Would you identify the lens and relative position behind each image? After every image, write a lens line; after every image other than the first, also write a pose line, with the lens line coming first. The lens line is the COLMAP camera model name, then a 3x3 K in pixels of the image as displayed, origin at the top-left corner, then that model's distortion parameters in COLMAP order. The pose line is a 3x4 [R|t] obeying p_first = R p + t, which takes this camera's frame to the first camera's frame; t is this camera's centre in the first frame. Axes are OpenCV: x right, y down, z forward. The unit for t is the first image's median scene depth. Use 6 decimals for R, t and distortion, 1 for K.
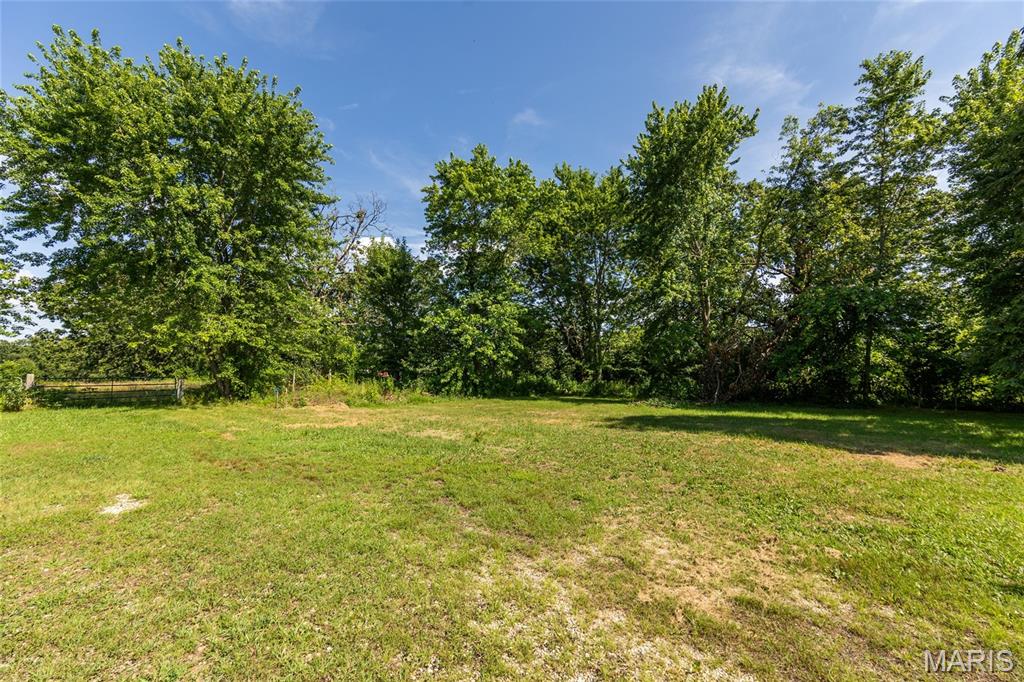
lens RADIAL K [[403.1, 0, 507.8], [0, 403.1, 342.6], [0, 0, 1]] dist [-0.002953, -0.000402]
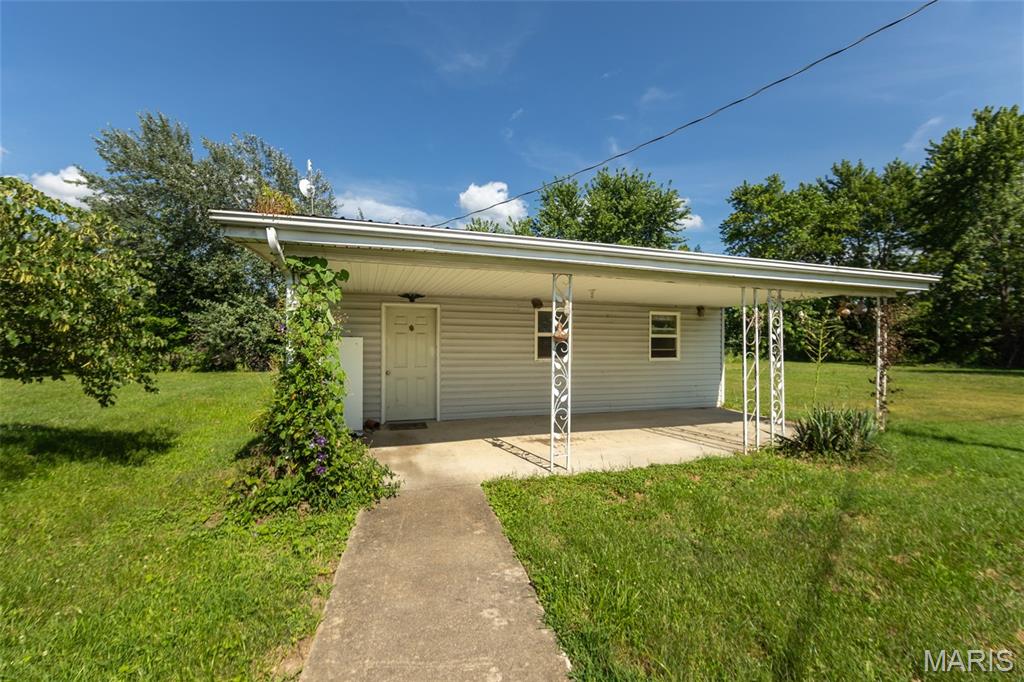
lens RADIAL K [[403.1, 0, 518.8], [0, 403.1, 340.8], [0, 0, 1]] dist [-0.002953, -0.000402]
pose [[0.892024, -0.003332, -0.451976, -0.246468], [0.033883, 0.997652, 0.059518, -0.047924], [0.450716, -0.068406, 0.890042, -0.695493]]
